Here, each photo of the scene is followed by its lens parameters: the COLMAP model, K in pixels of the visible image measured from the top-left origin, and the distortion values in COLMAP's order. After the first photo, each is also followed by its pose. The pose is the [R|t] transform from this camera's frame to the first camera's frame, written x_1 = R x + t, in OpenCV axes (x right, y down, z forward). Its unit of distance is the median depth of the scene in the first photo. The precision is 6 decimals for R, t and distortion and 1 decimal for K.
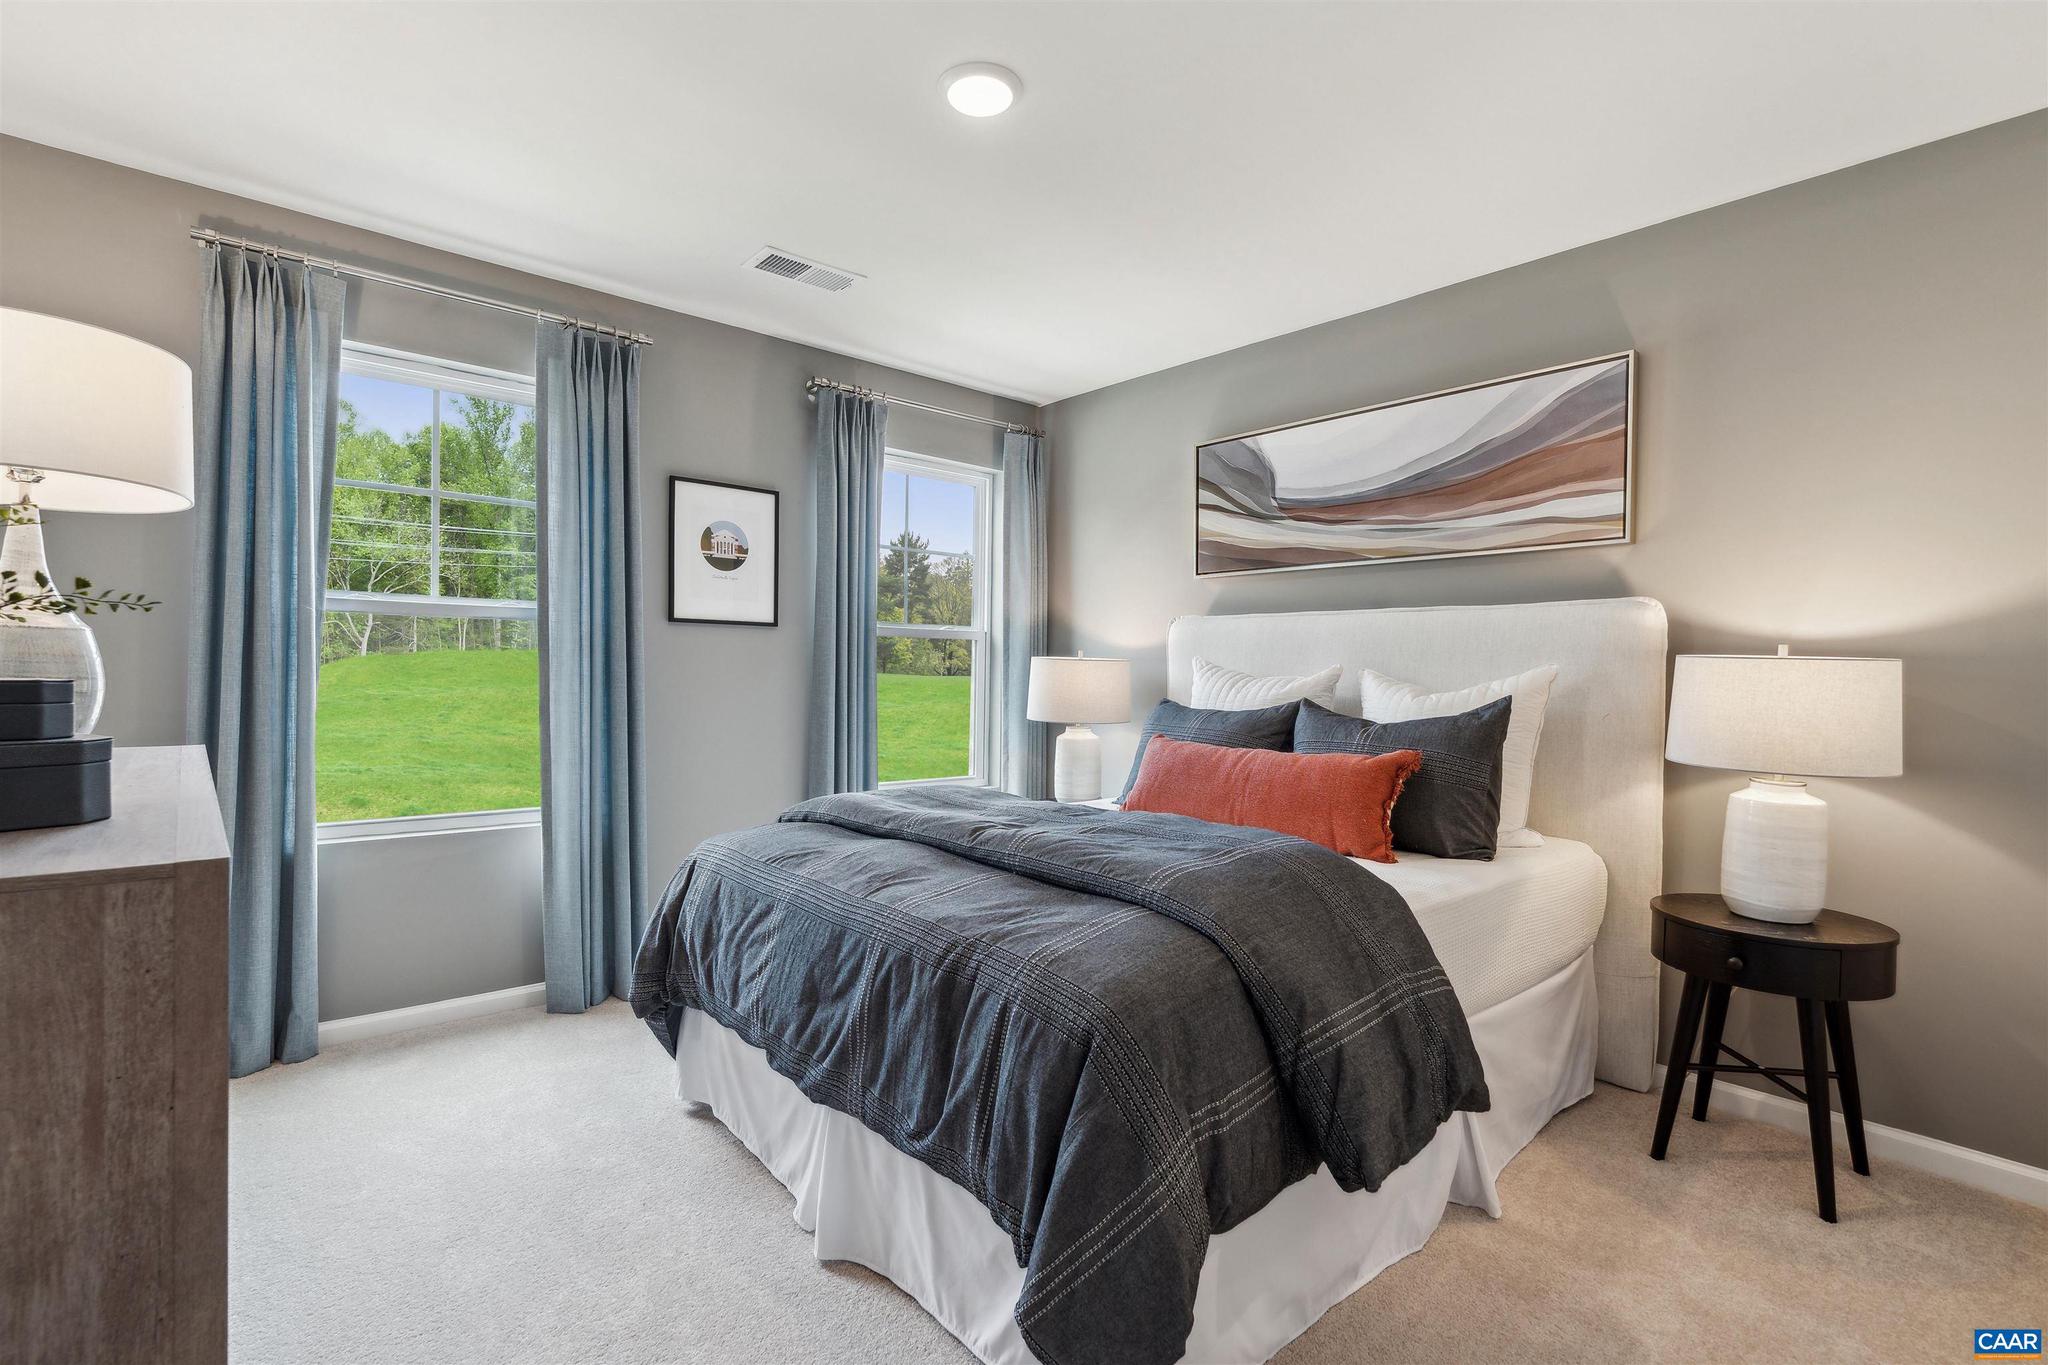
lens RADIAL K [[979.3, 0, 1015.4], [0, 979.3, 676.6], [0, 0, 1]] dist [0.000338, -0.000170]
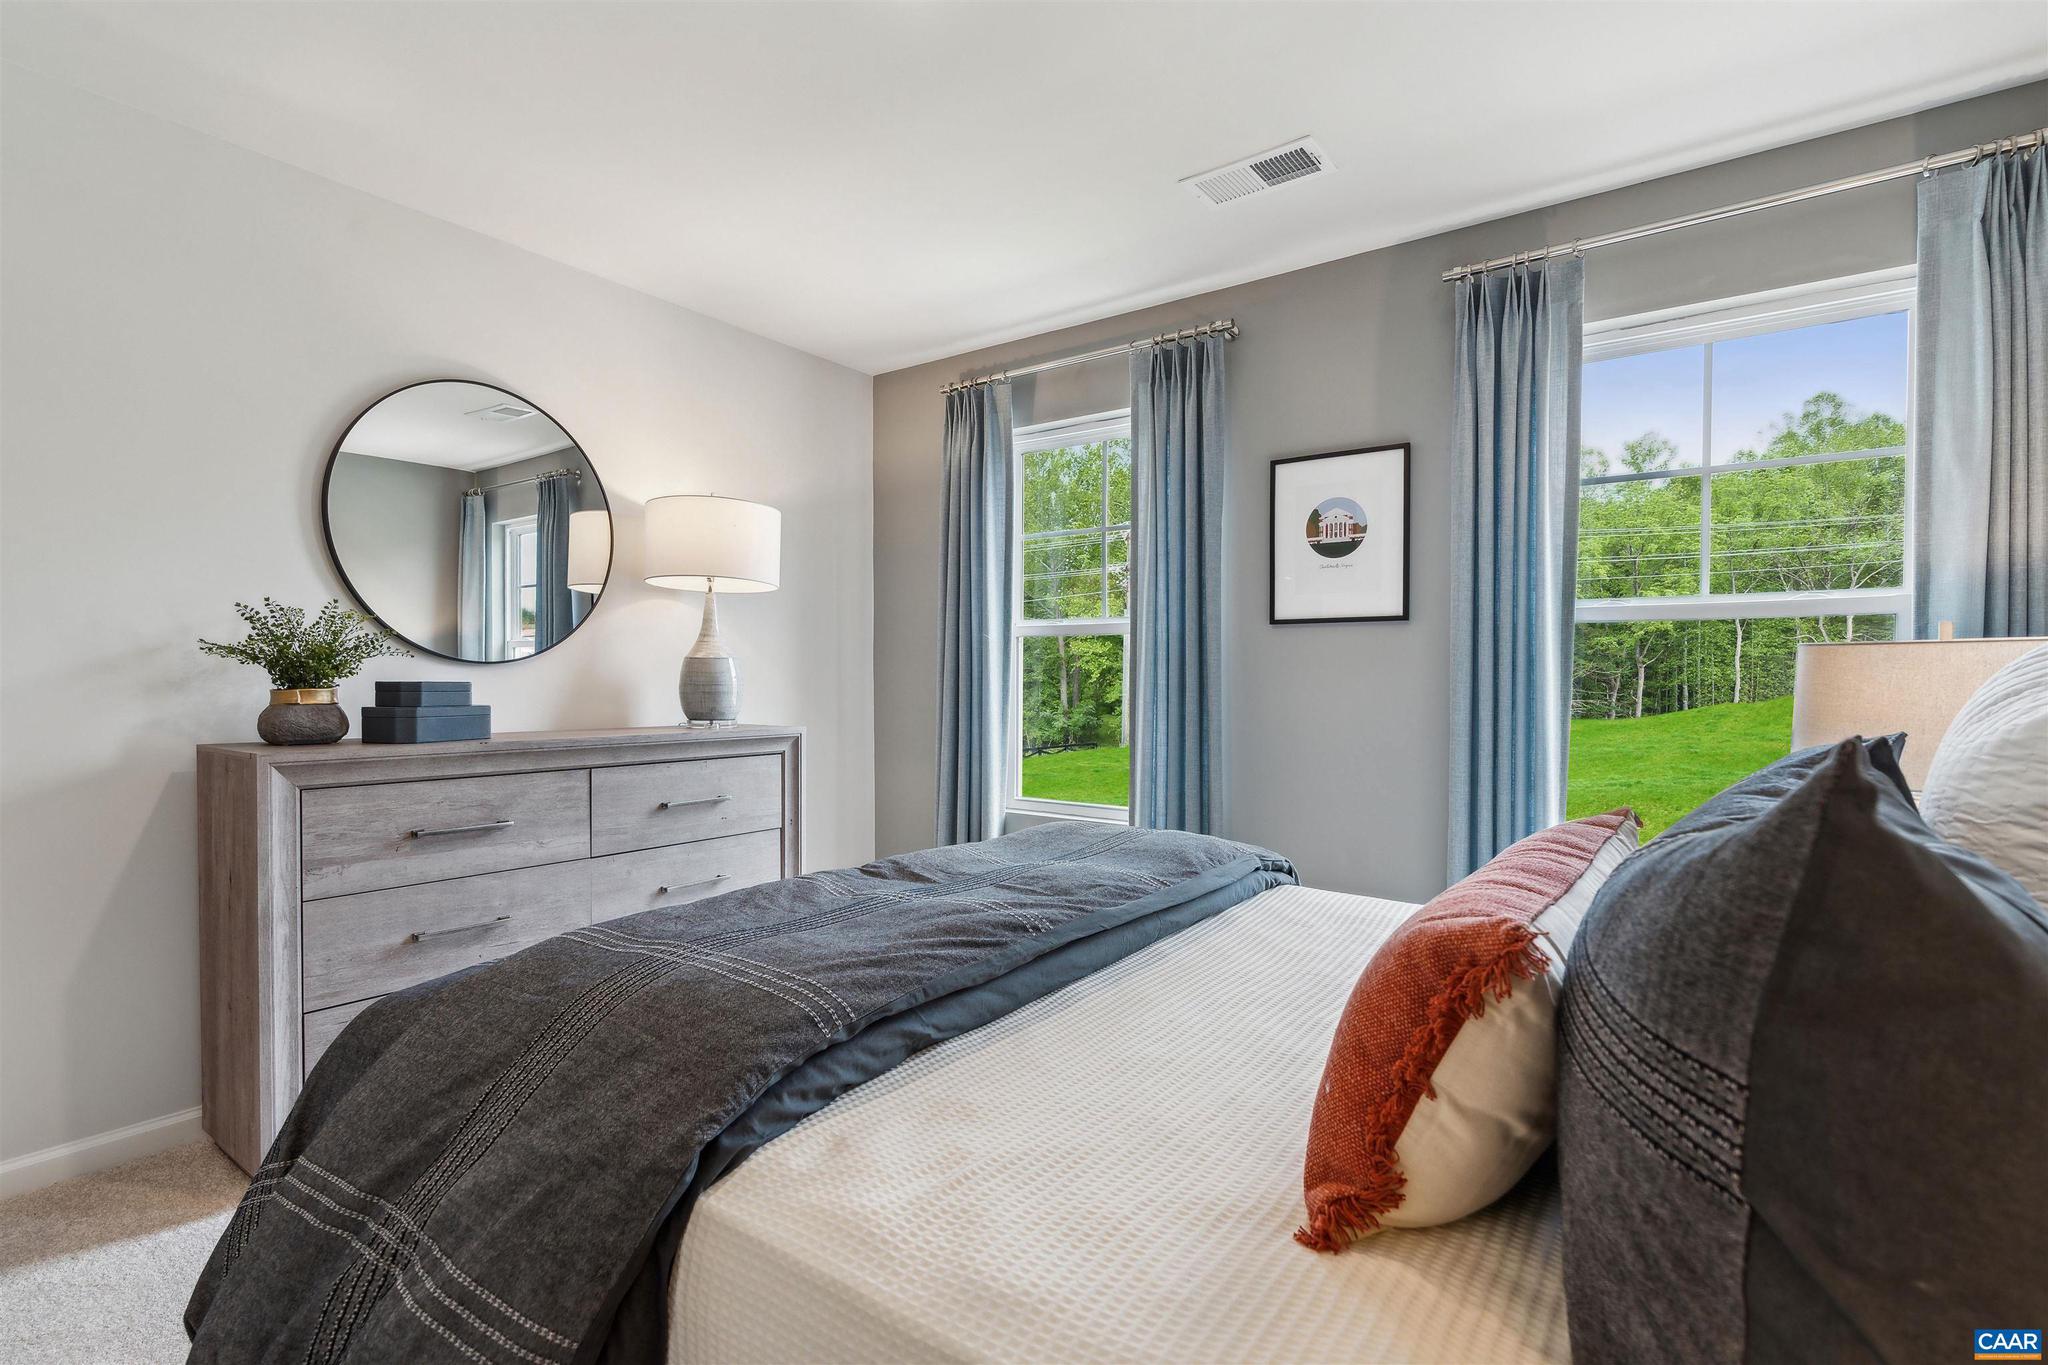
lens RADIAL K [[979.3, 0, 1009.7], [0, 979.3, 687.3], [0, 0, 1]] dist [0.000338, -0.000170]
pose [[0.189377, -0.000995, -0.981904, 0.463098], [-0.007213, 0.999971, -0.002404, 0.005413], [0.981878, 0.007538, 0.189365, 0.572593]]
